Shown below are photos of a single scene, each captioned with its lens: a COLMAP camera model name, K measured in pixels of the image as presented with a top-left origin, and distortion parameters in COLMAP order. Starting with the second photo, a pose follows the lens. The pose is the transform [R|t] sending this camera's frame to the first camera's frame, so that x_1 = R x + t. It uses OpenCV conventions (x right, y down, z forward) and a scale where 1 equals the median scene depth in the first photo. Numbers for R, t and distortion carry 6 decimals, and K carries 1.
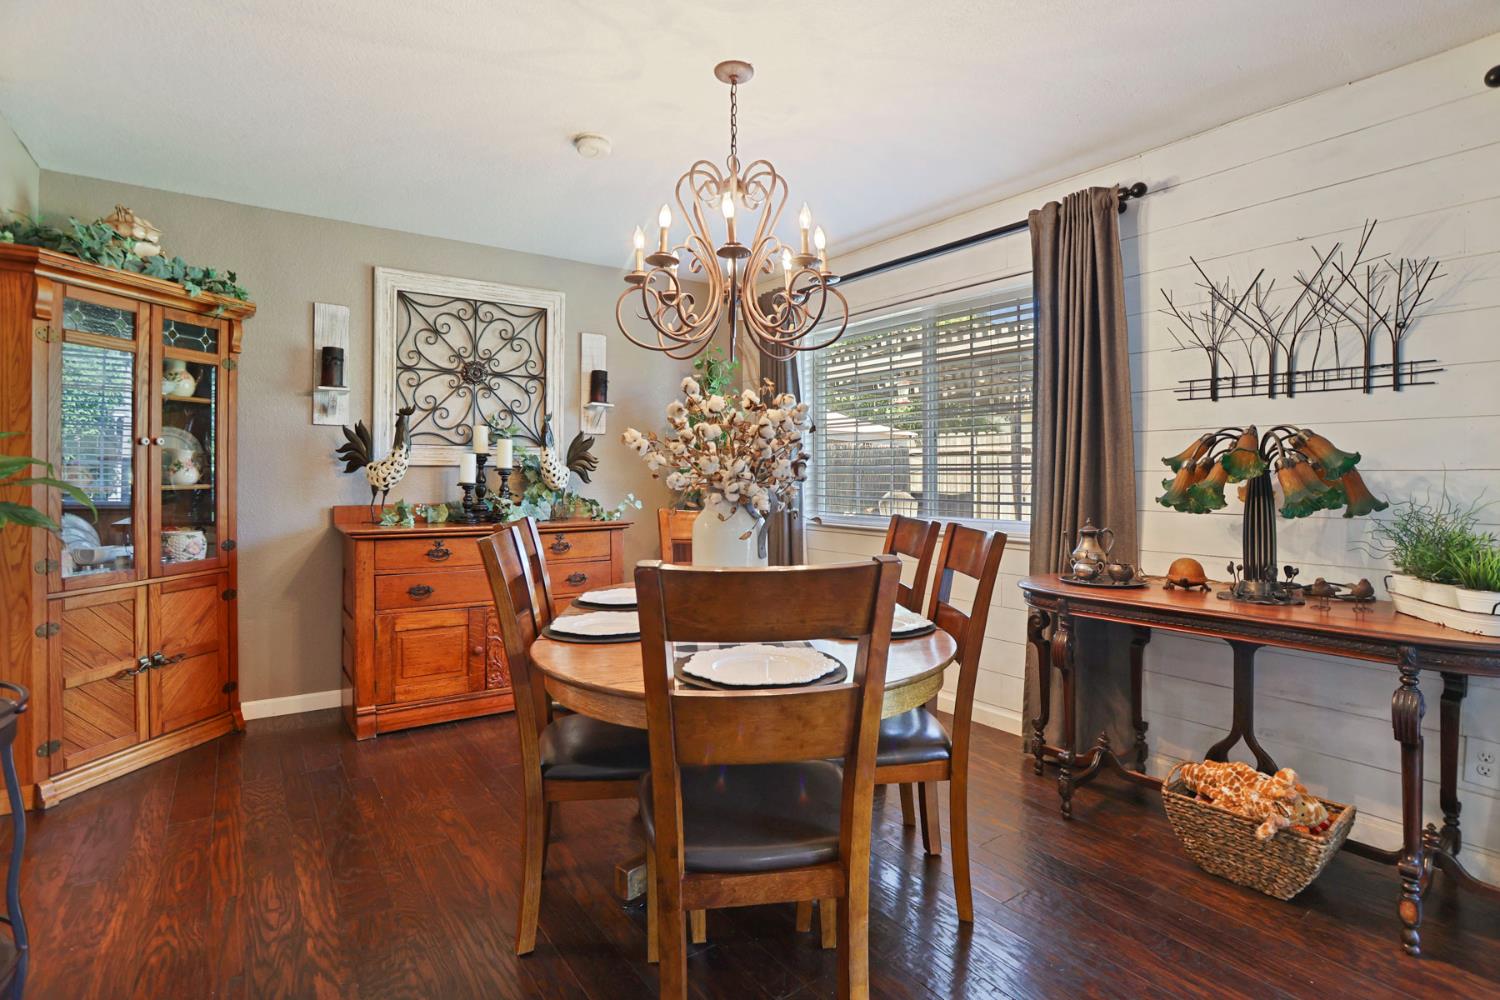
lens RADIAL K [[741.1, 0, 764.5], [0, 741.1, 476.2], [0, 0, 1]] dist [-0.069082, 0.026559]
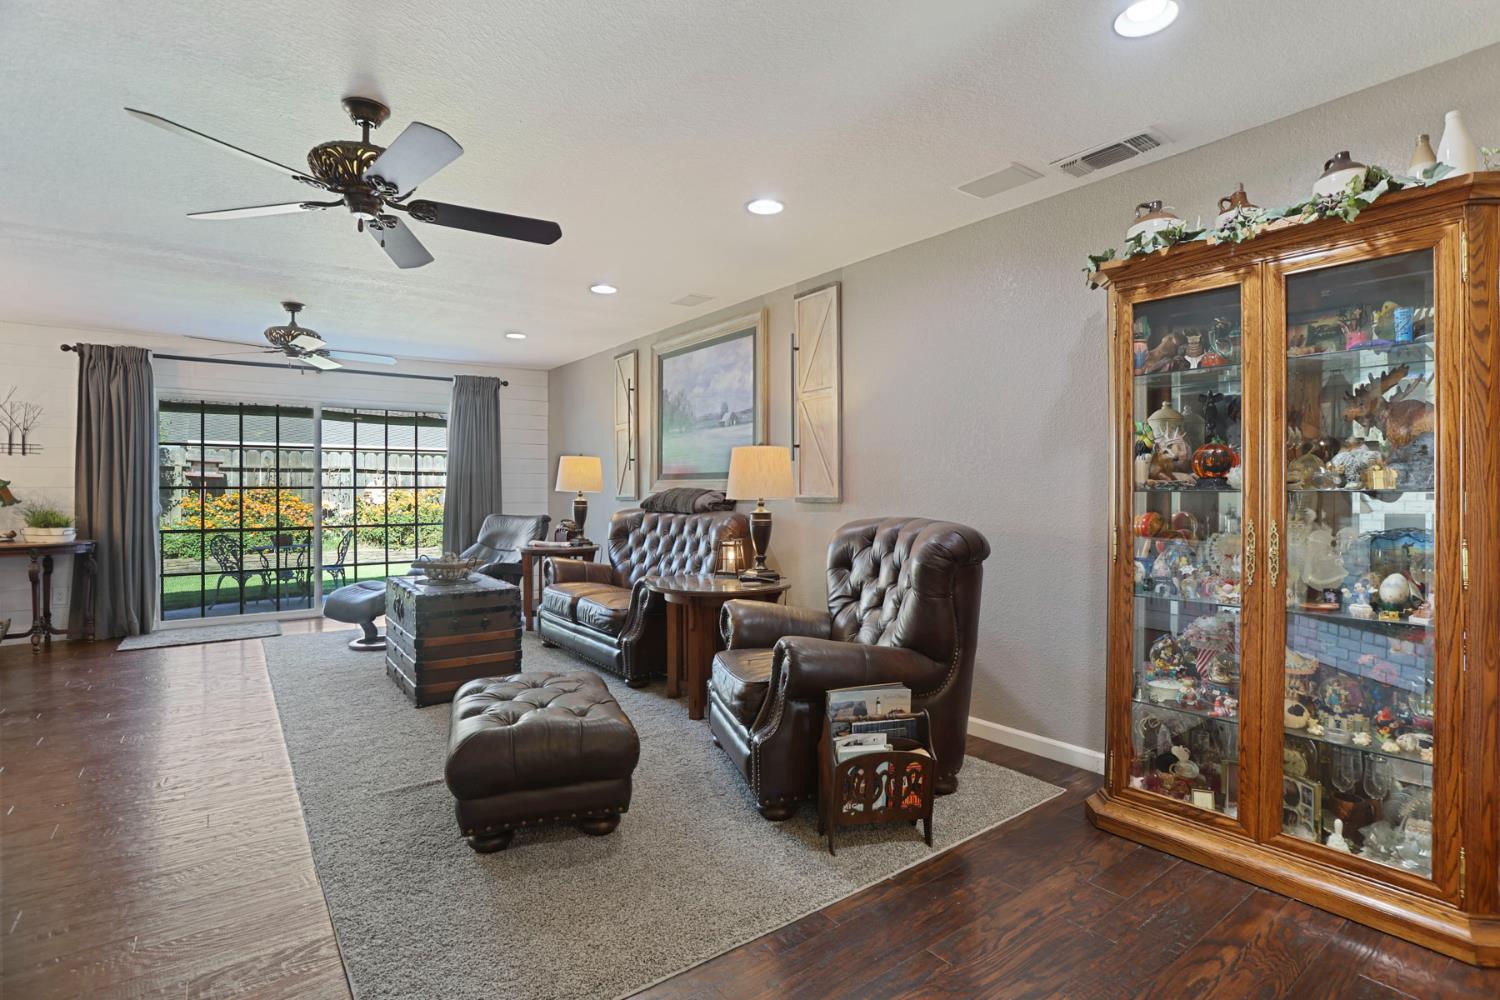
lens RADIAL K [[738.4, 0, 745.5], [0, 738.4, 489.0], [0, 0, 1]] dist [-0.074573, 0.032294]
pose [[0.003459, 0.002031, 0.999992, -1.582916], [0.004485, 0.999988, -0.002046, 0.013465], [-0.999984, 0.004492, 0.003450, -1.537772]]
